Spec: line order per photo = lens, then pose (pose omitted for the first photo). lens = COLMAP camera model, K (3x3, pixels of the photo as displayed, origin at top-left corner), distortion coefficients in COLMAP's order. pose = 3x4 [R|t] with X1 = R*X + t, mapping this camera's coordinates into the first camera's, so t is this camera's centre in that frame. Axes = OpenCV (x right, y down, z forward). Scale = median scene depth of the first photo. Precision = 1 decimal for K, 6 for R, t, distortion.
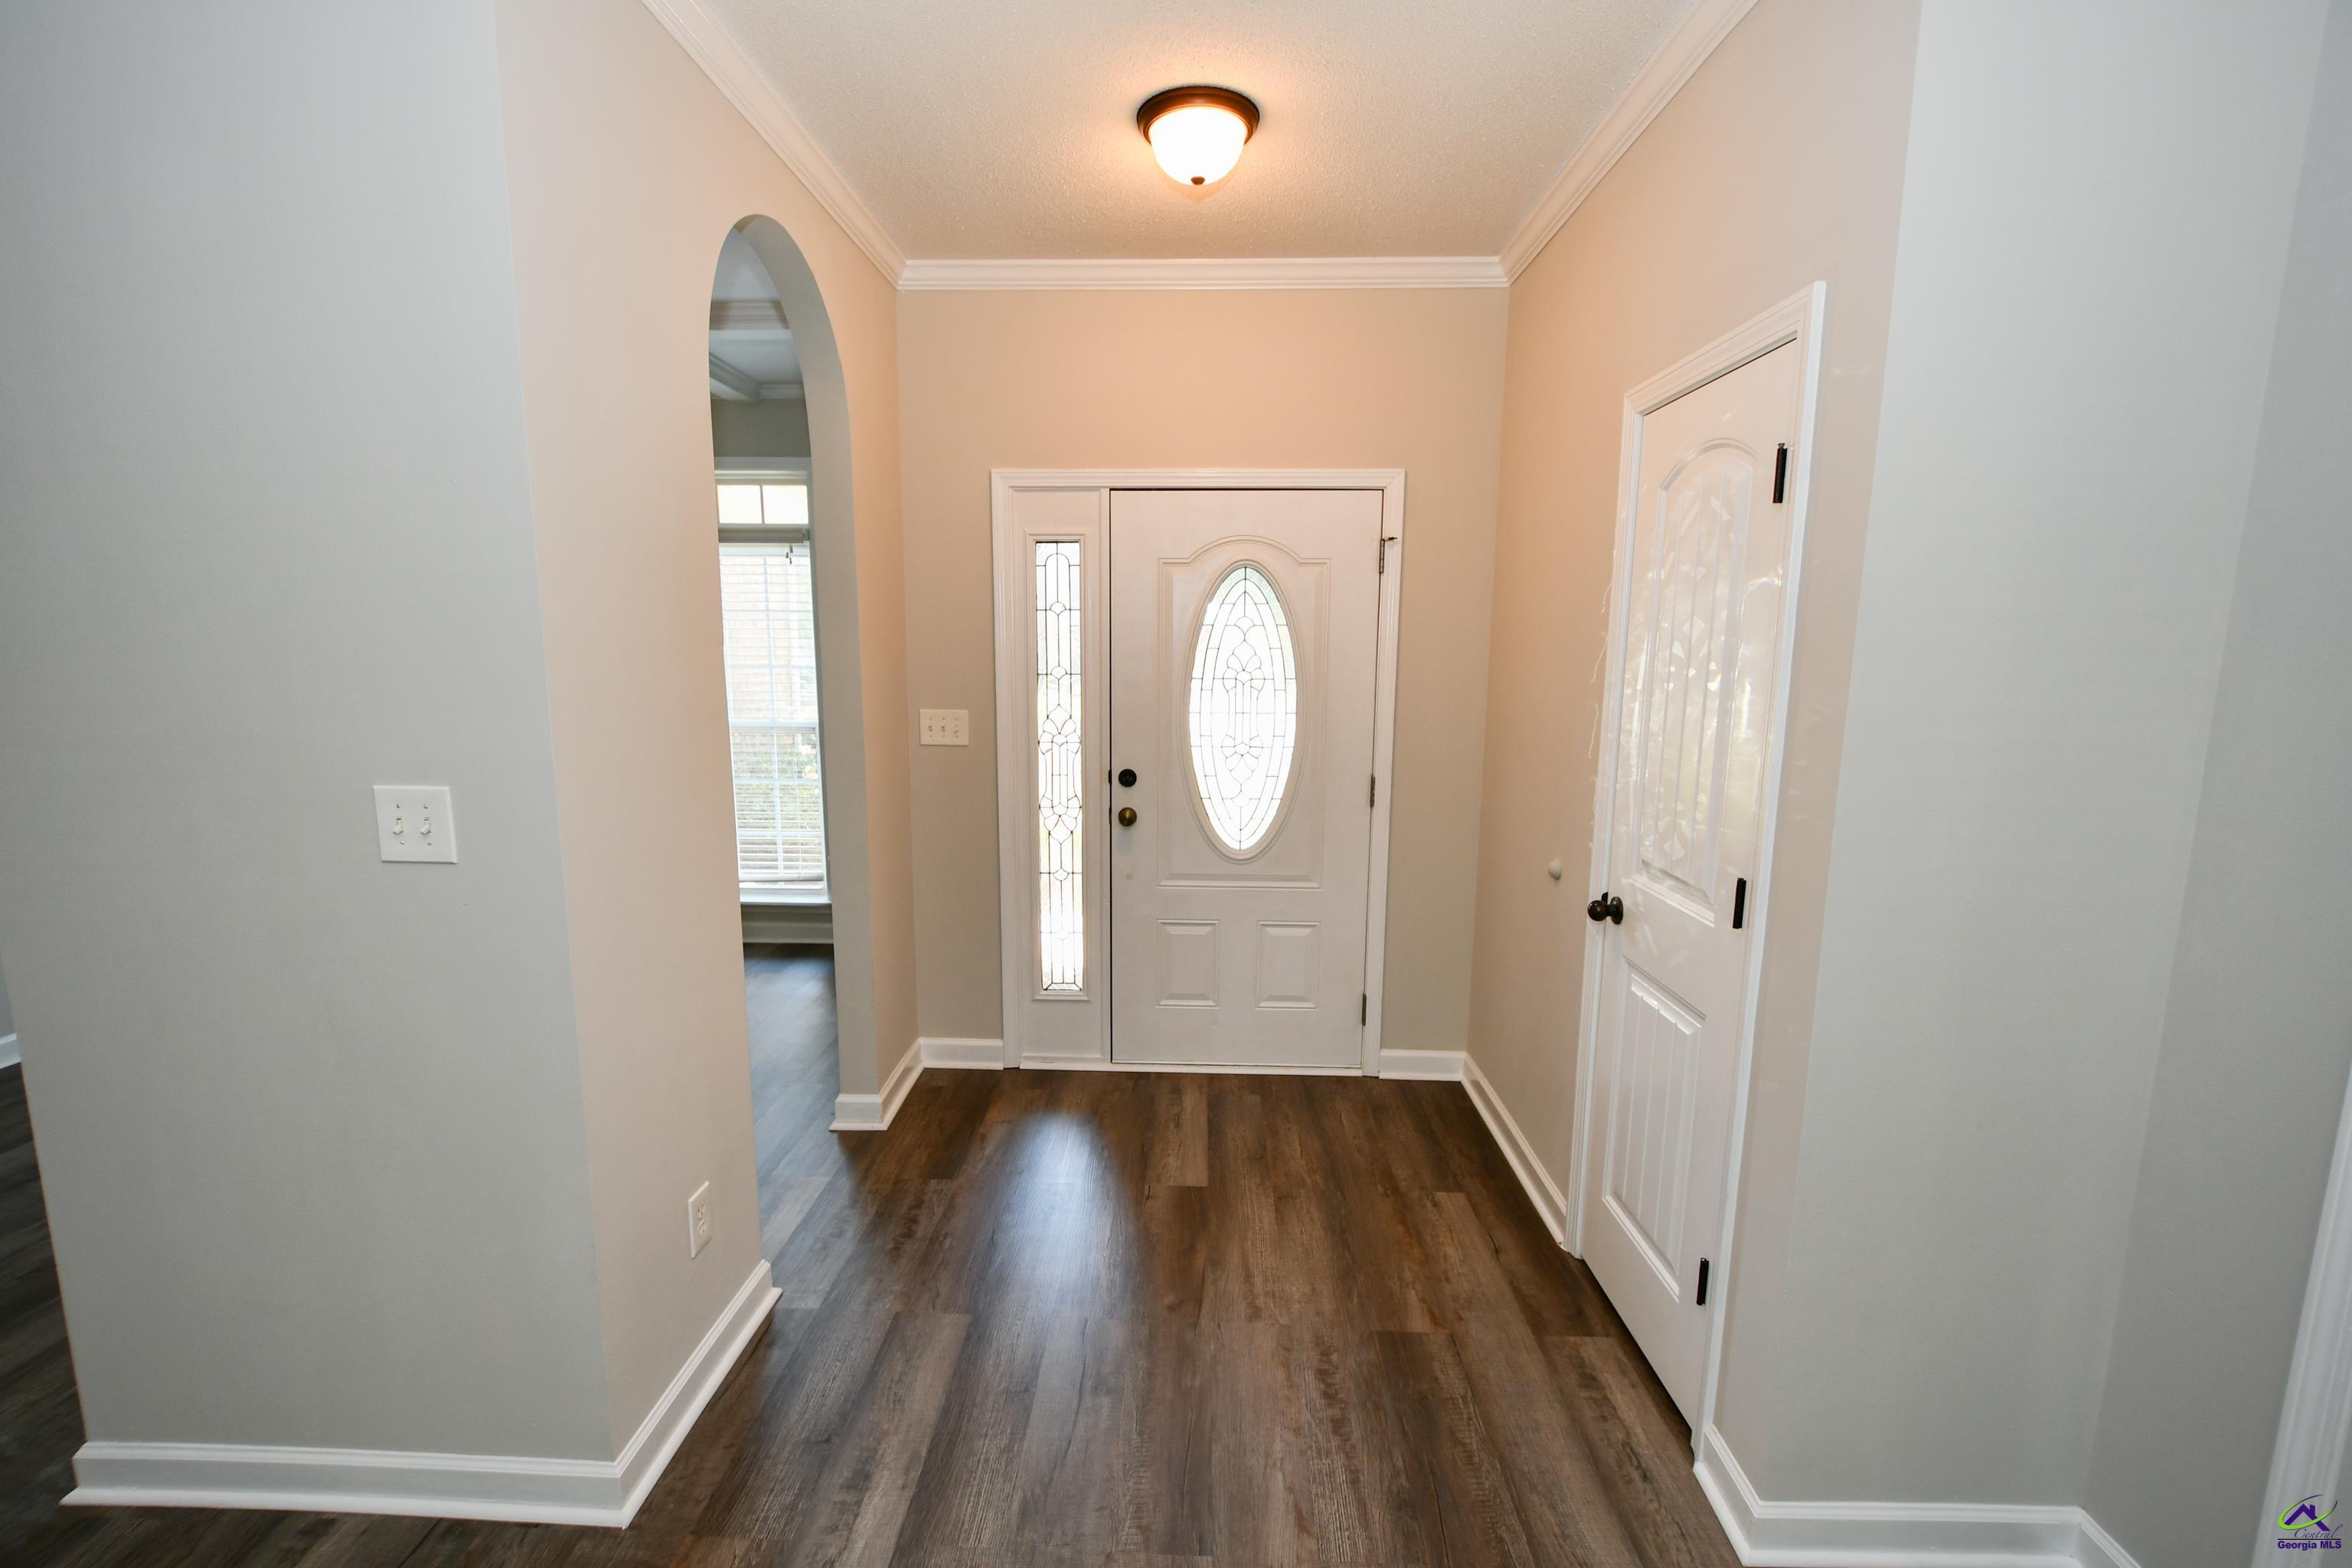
lens RADIAL K [[1031.3, 0, 1157.7], [0, 1031.3, 806.2], [0, 0, 1]] dist [0.004687, -0.008171]
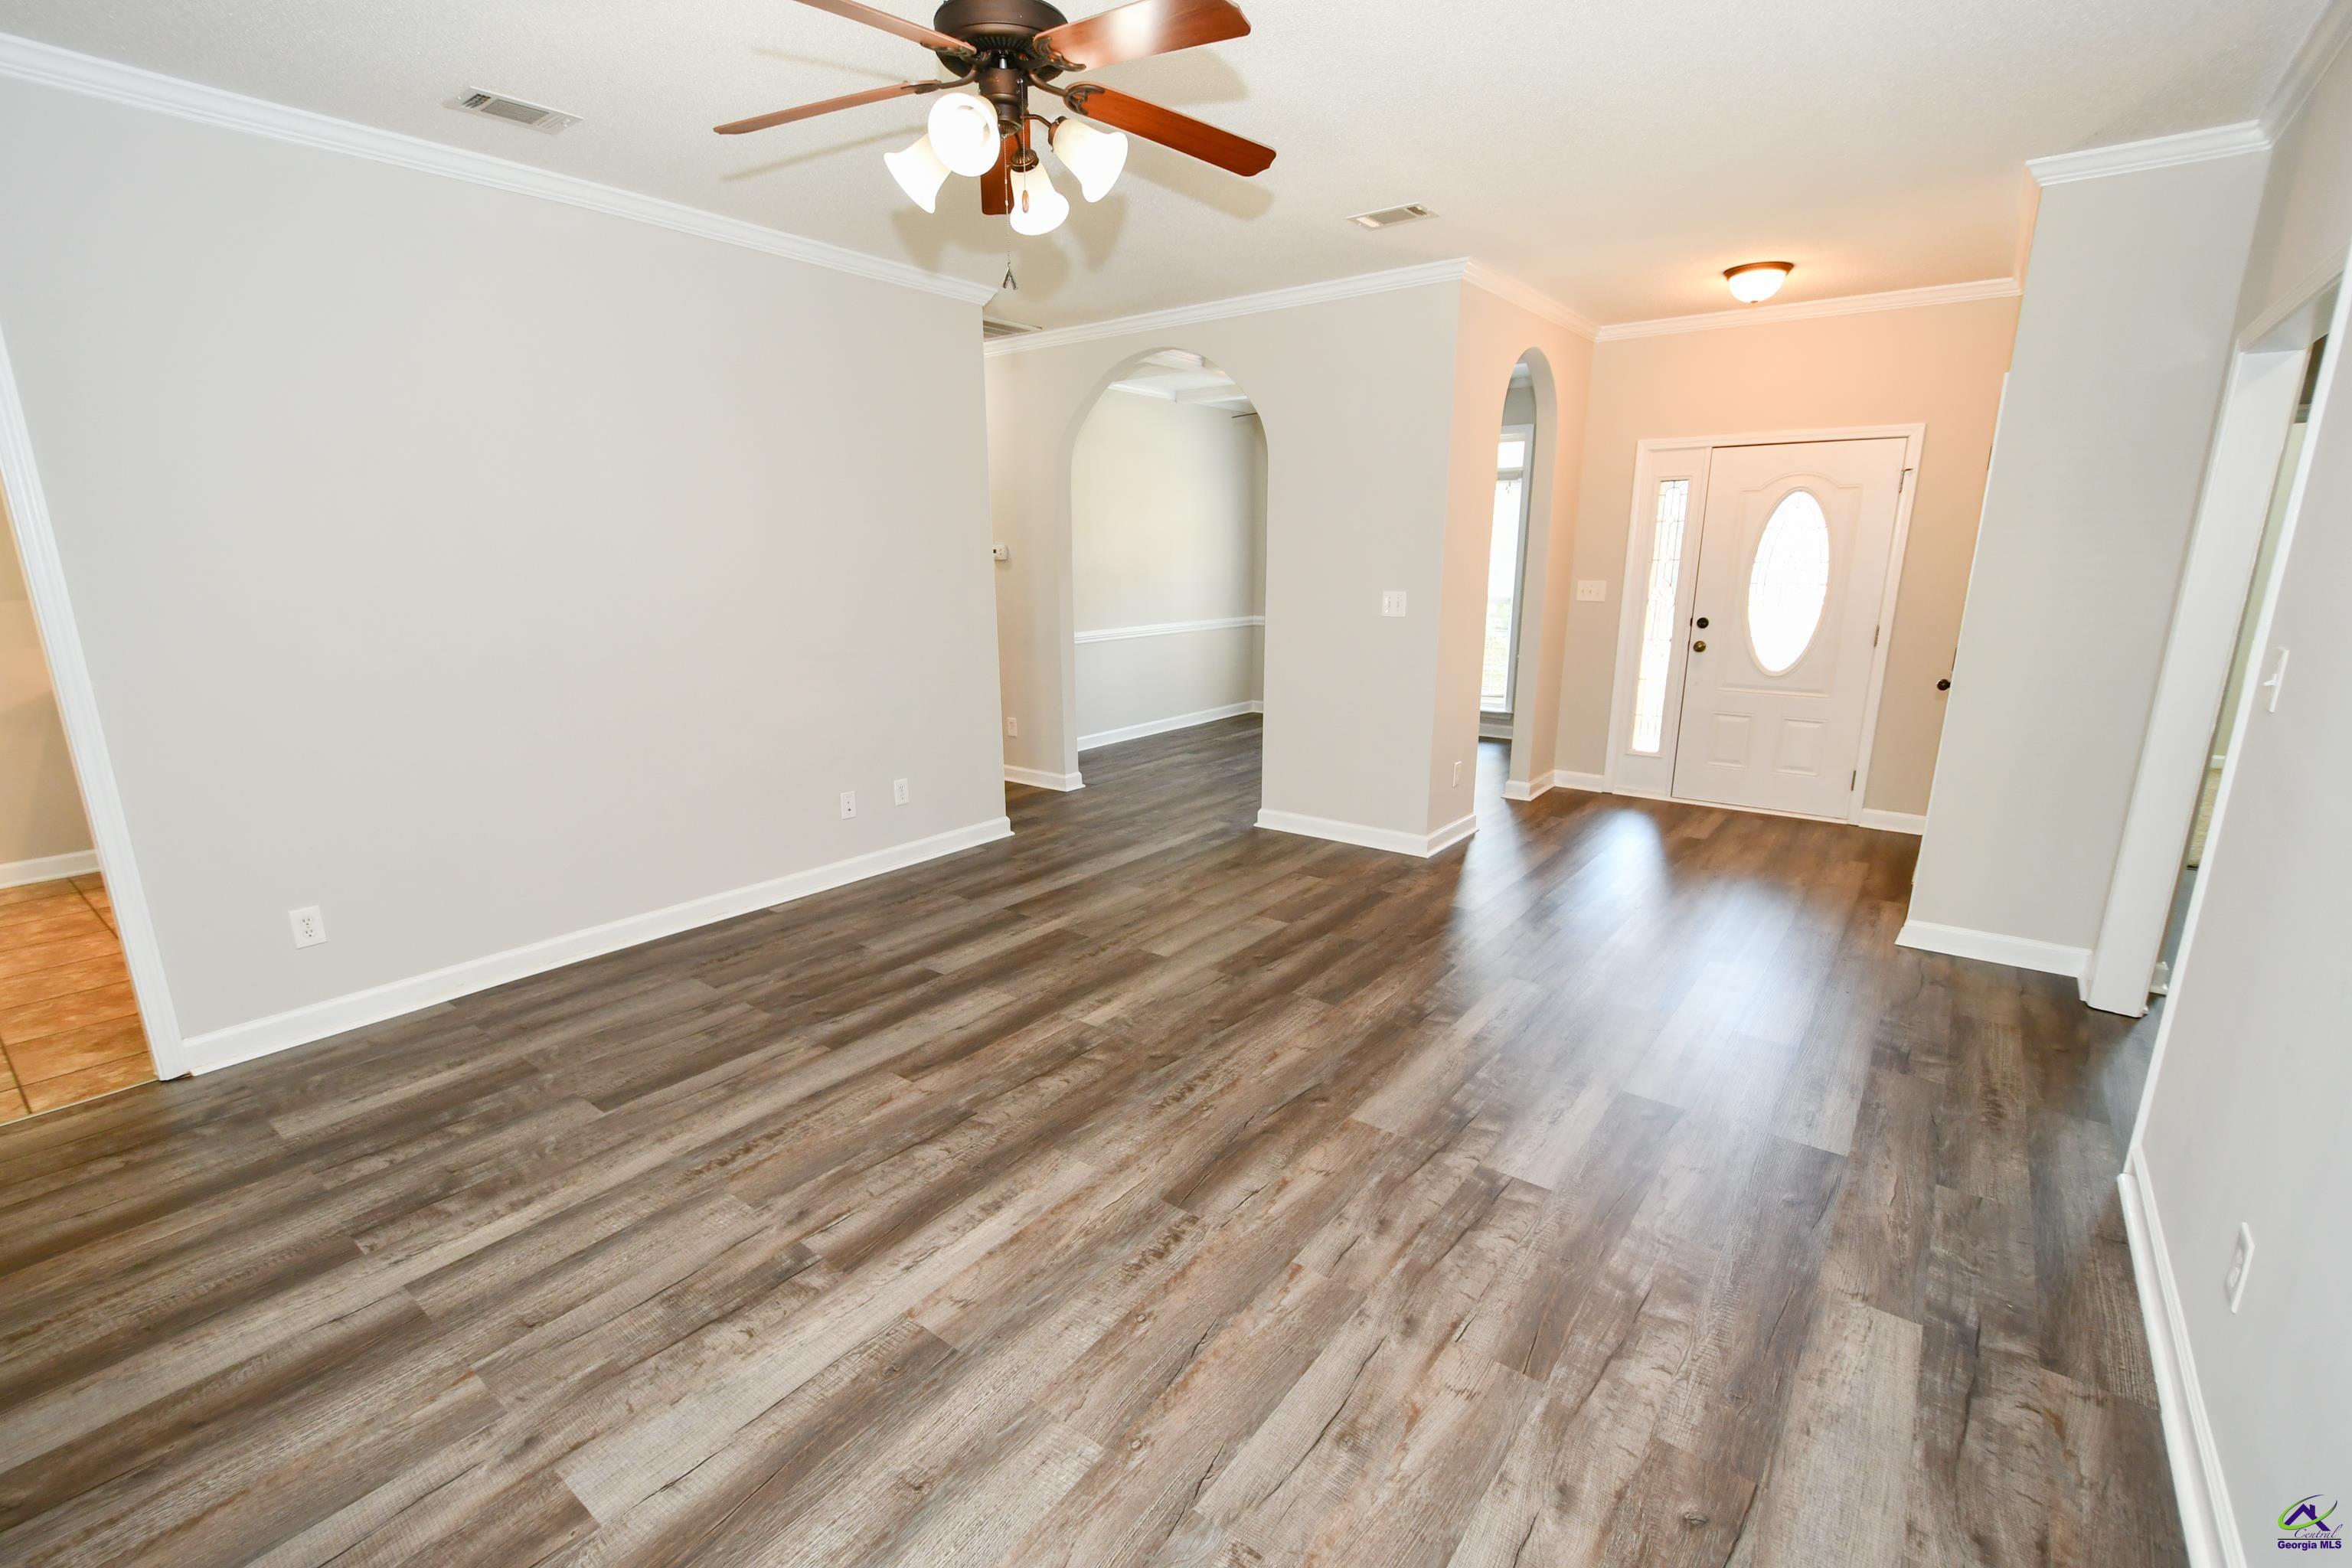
lens RADIAL K [[1031.3, 0, 1157.7], [0, 1031.3, 806.2], [0, 0, 1]] dist [0.004687, -0.008171]
pose [[0.814346, 0.133682, -0.564774, 0.242585], [-0.080757, 0.989745, 0.117829, 0.144796], [0.574733, -0.050344, 0.816791, -0.910693]]
